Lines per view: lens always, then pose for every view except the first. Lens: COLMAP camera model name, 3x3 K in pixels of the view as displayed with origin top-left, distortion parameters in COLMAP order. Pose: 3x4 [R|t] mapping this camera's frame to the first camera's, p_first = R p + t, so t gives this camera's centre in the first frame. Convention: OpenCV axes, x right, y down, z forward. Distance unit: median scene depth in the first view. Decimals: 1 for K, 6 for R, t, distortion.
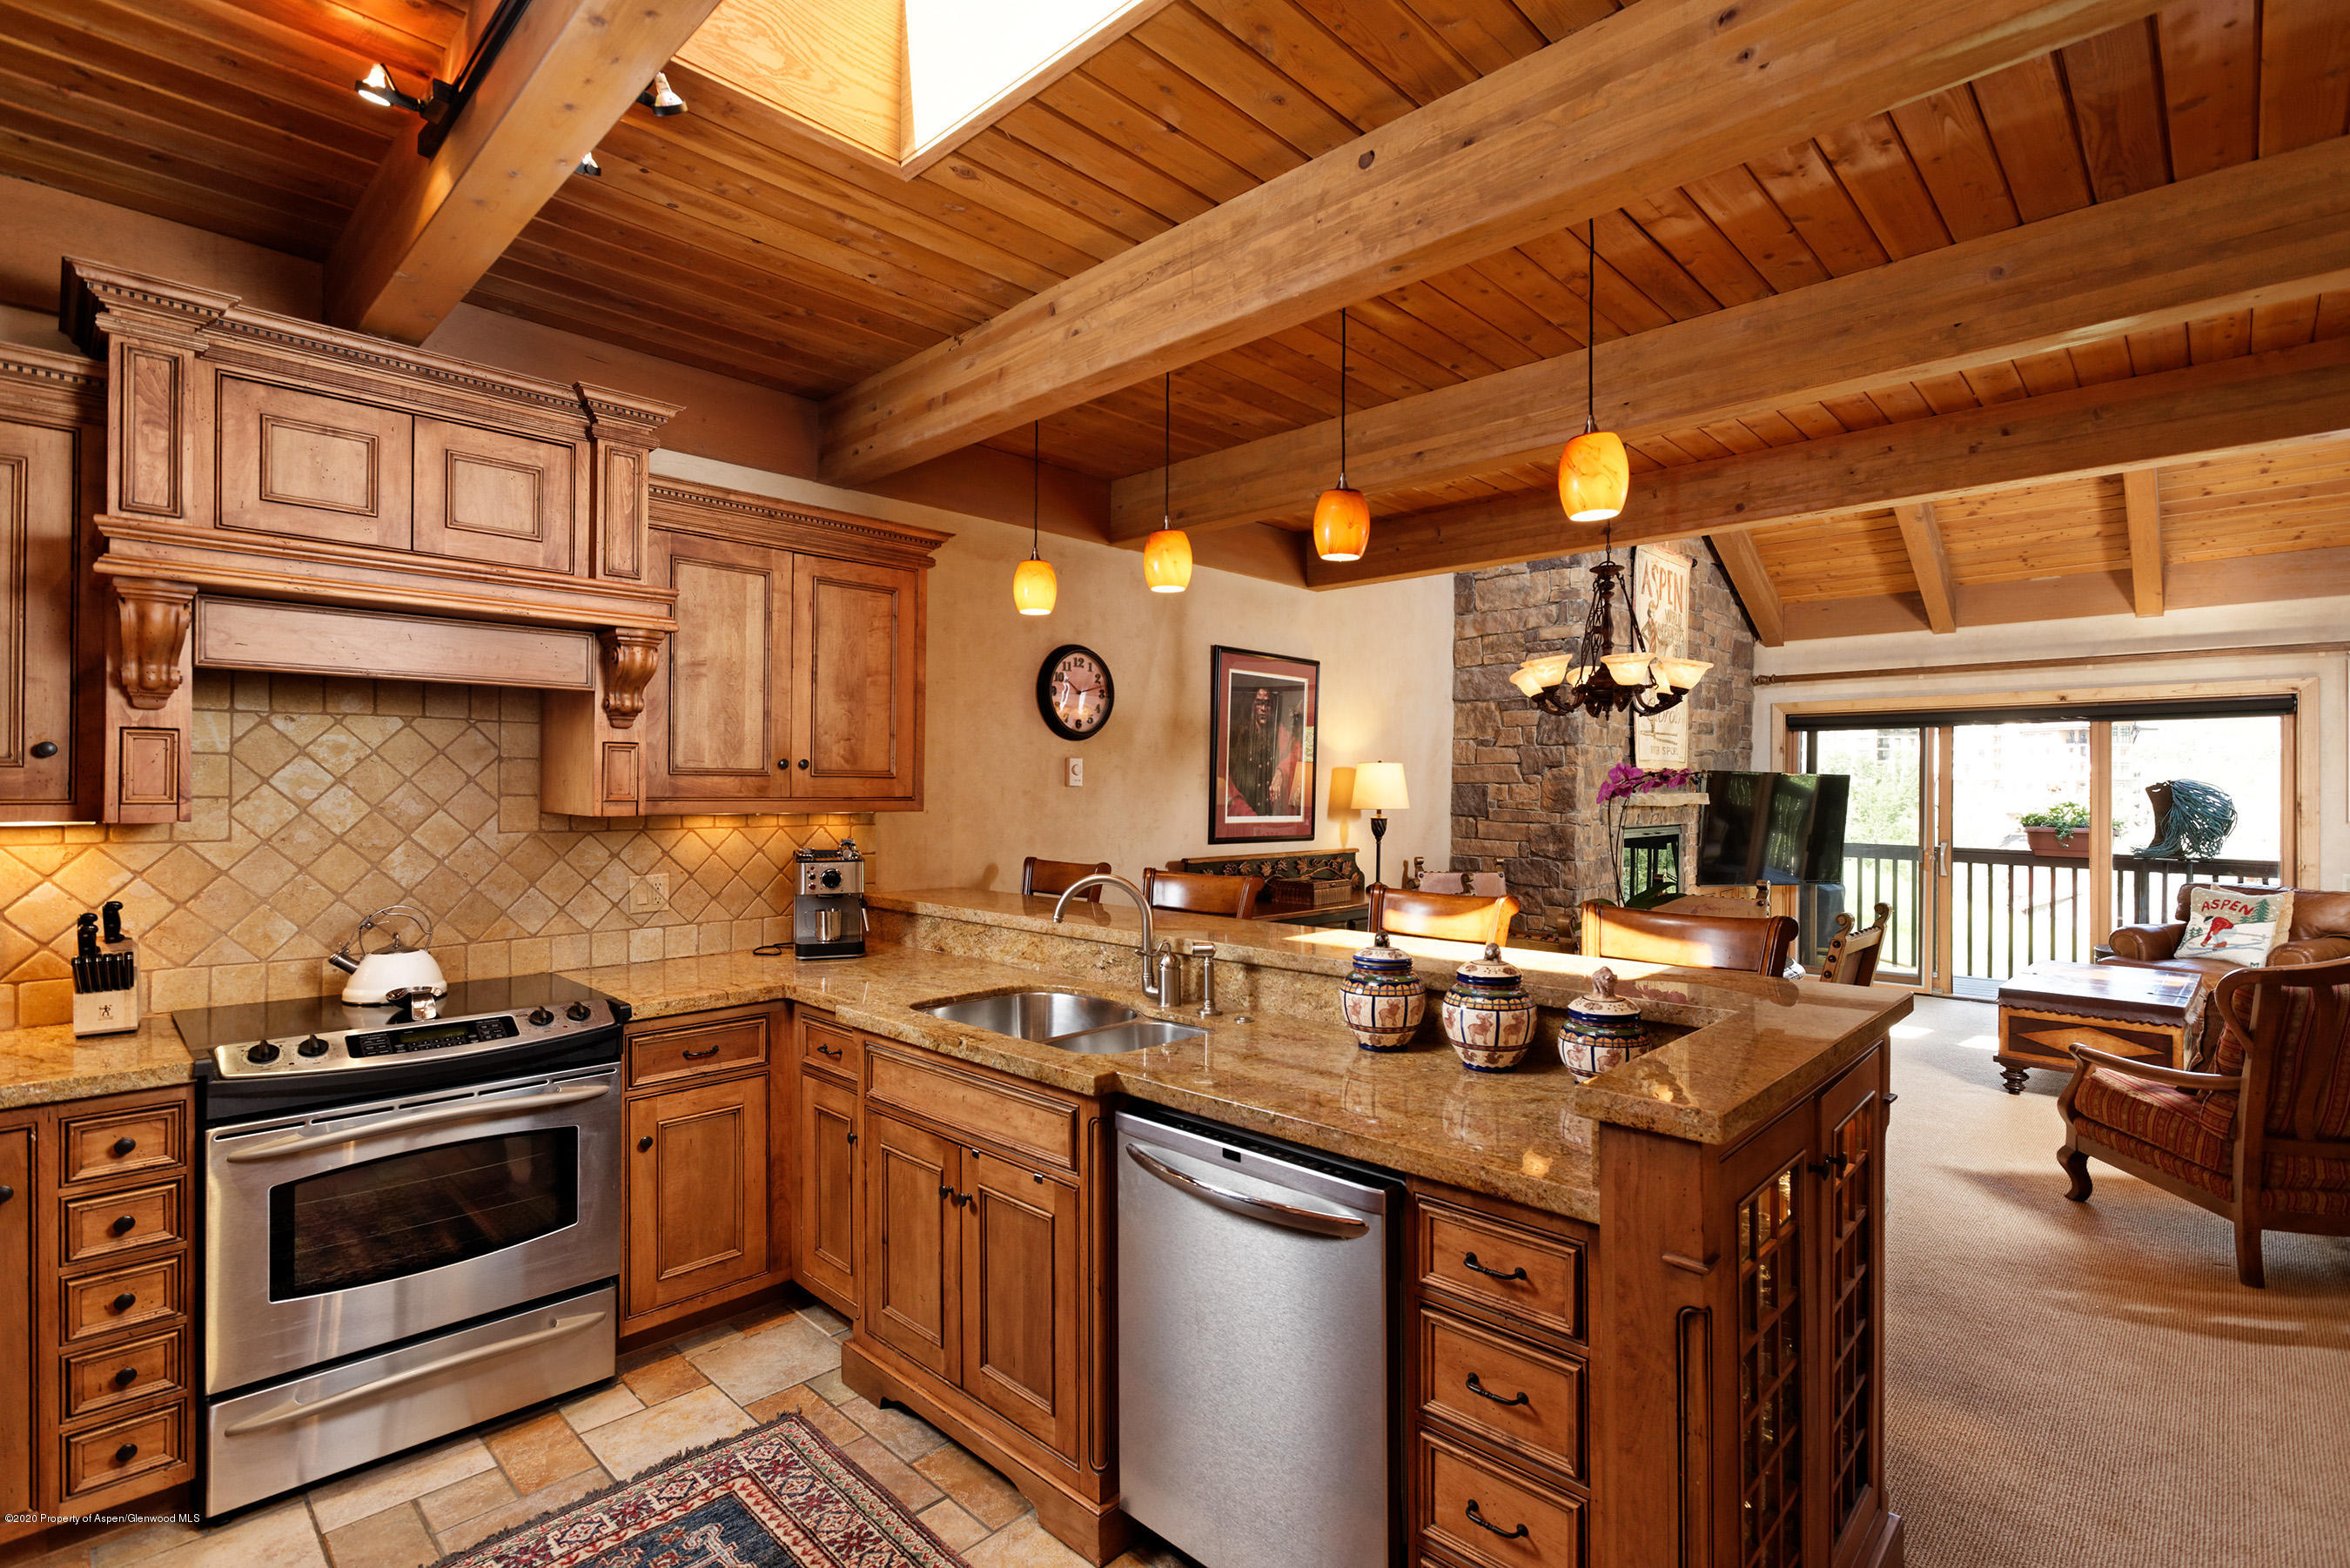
lens RADIAL K [[1176.3, 0, 1079.1], [0, 1176.3, 784.2], [0, 0, 1]] dist [0.015563, 0.000315]
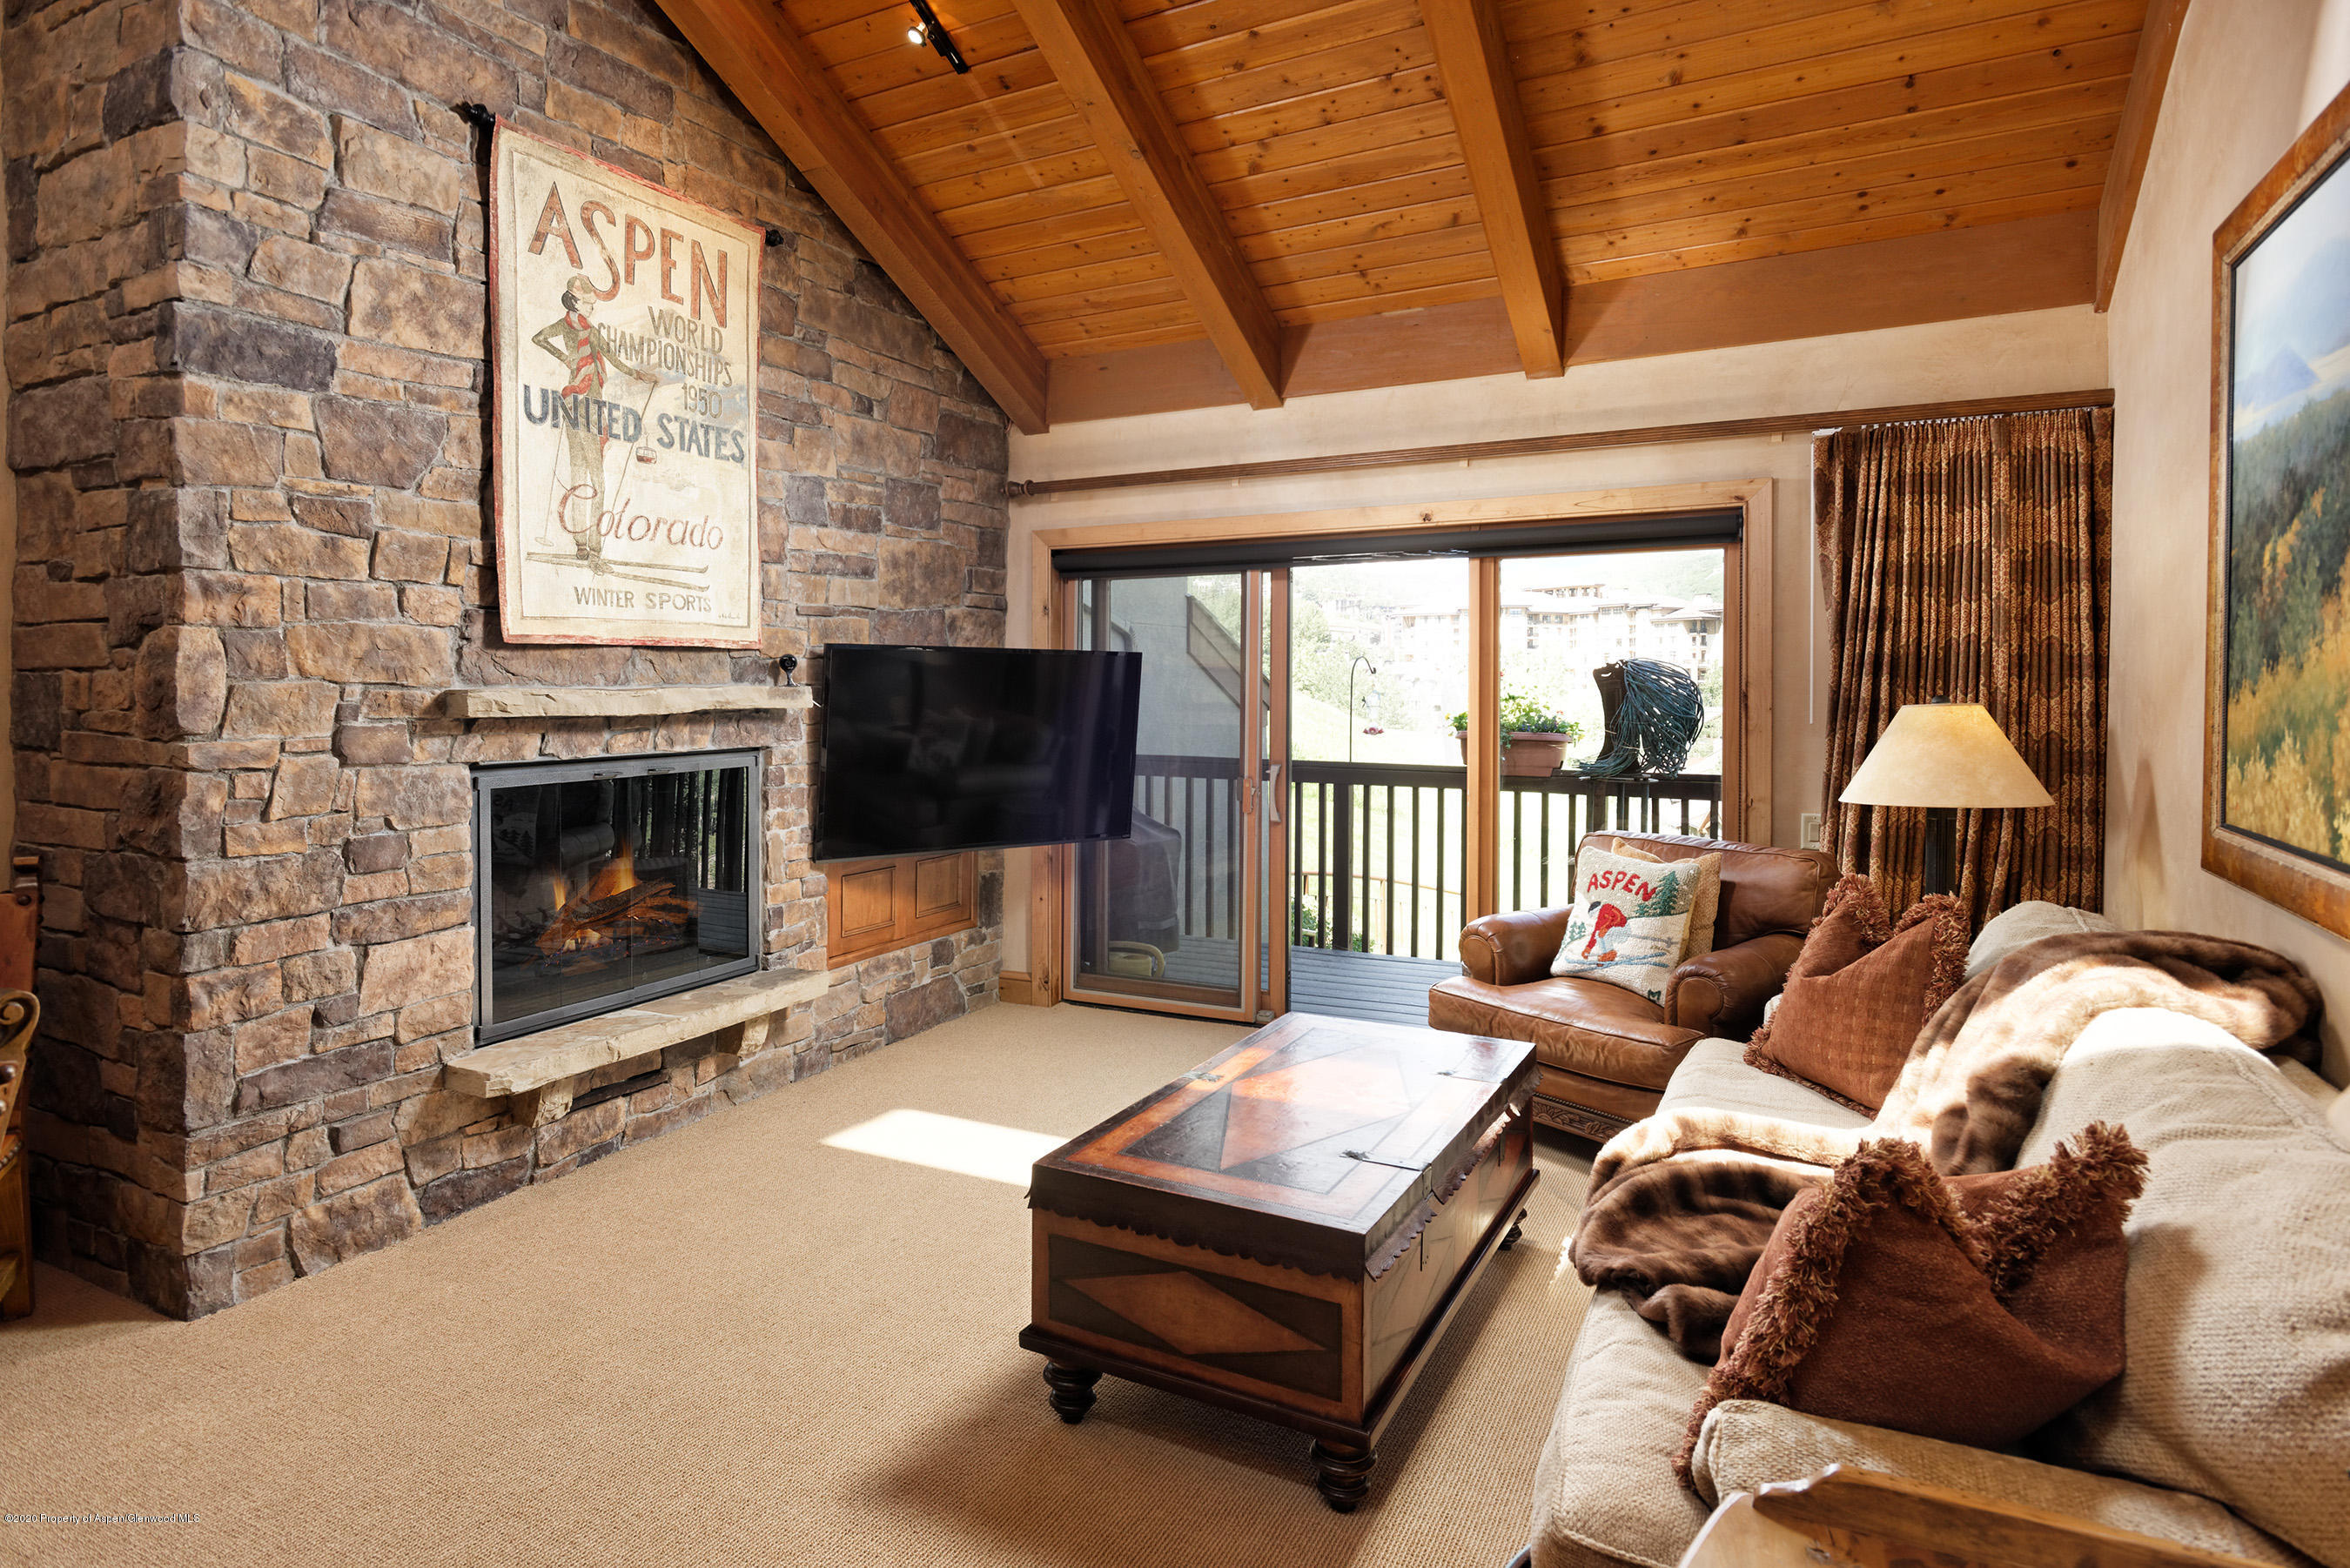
lens RADIAL K [[1243.6, 0, 1050.0], [0, 1243.6, 711.9], [0, 0, 1]] dist [0.003534, 0.000944]
pose [[0.977727, -0.013615, 0.209441, 0.557150], [0.007753, 0.999556, 0.028783, 0.004024], [-0.209739, -0.026518, 0.977398, 0.472156]]
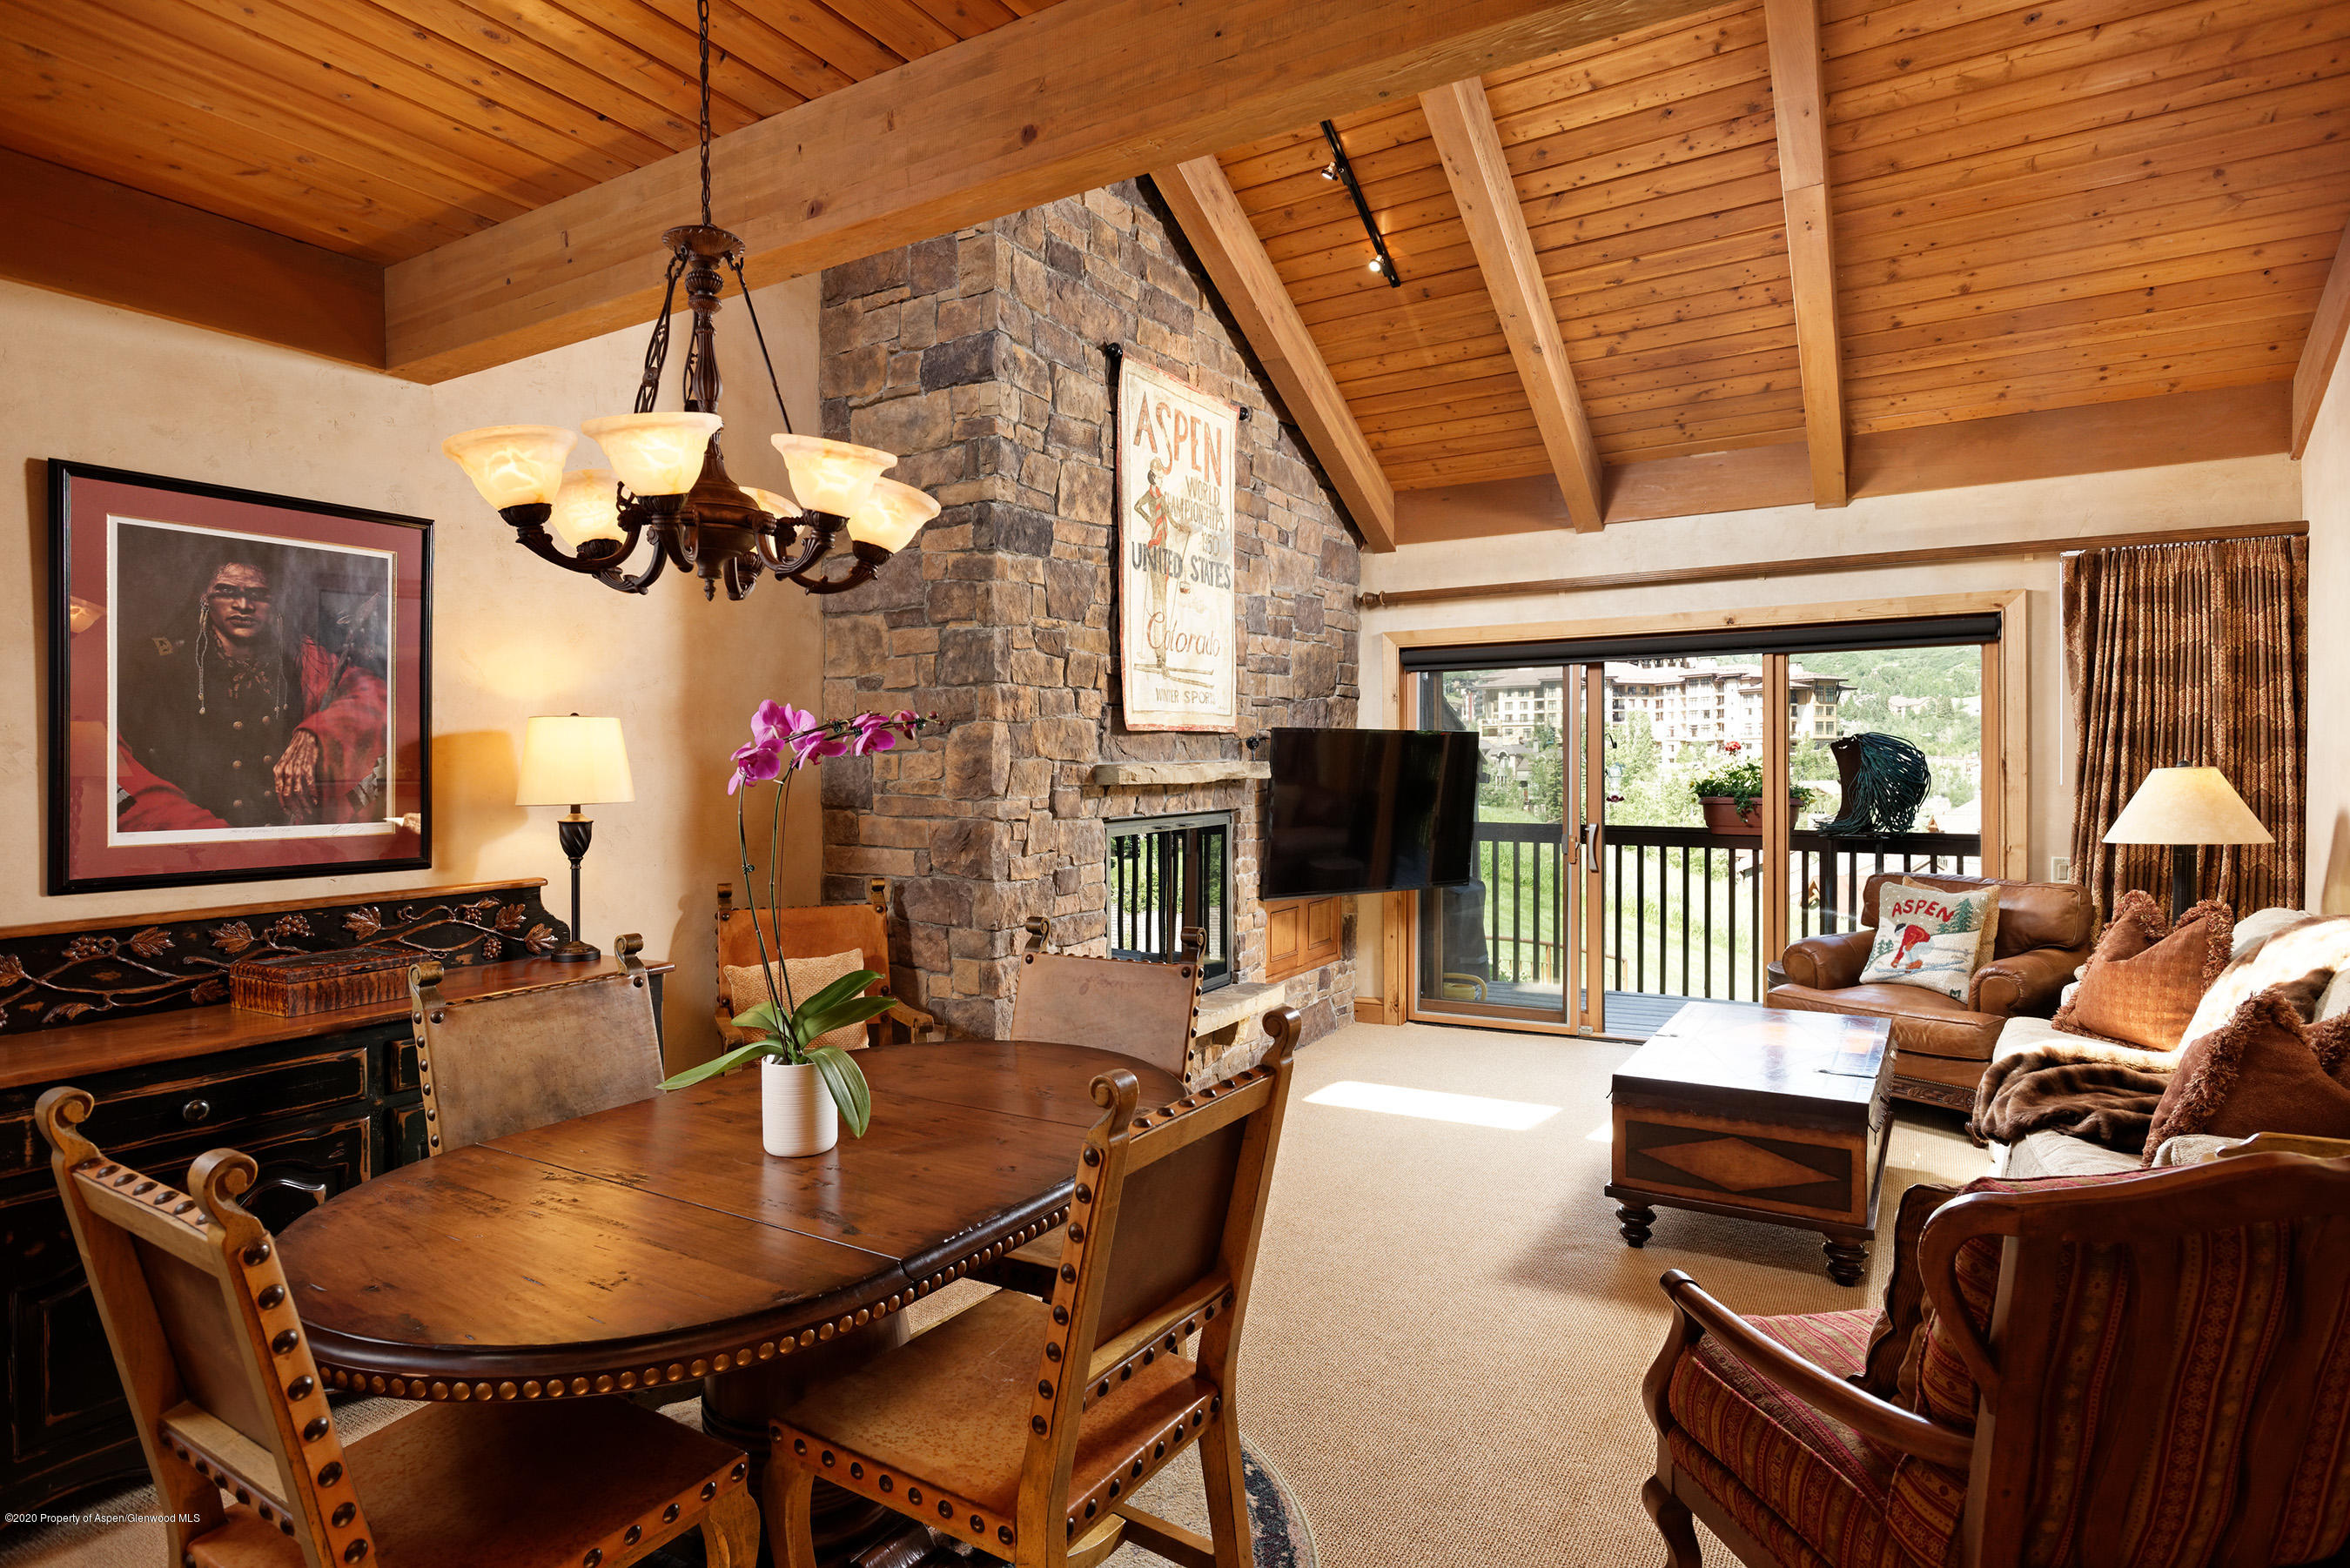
lens RADIAL K [[1300.3, 0, 1064.2], [0, 1300.3, 785.3], [0, 0, 1]] dist [0.000293, 0.002357]
pose [[0.982241, -0.019678, 0.186589, 0.301202], [0.015478, 0.999594, 0.023940, 0.001782], [-0.186984, -0.020626, 0.982146, 0.319934]]
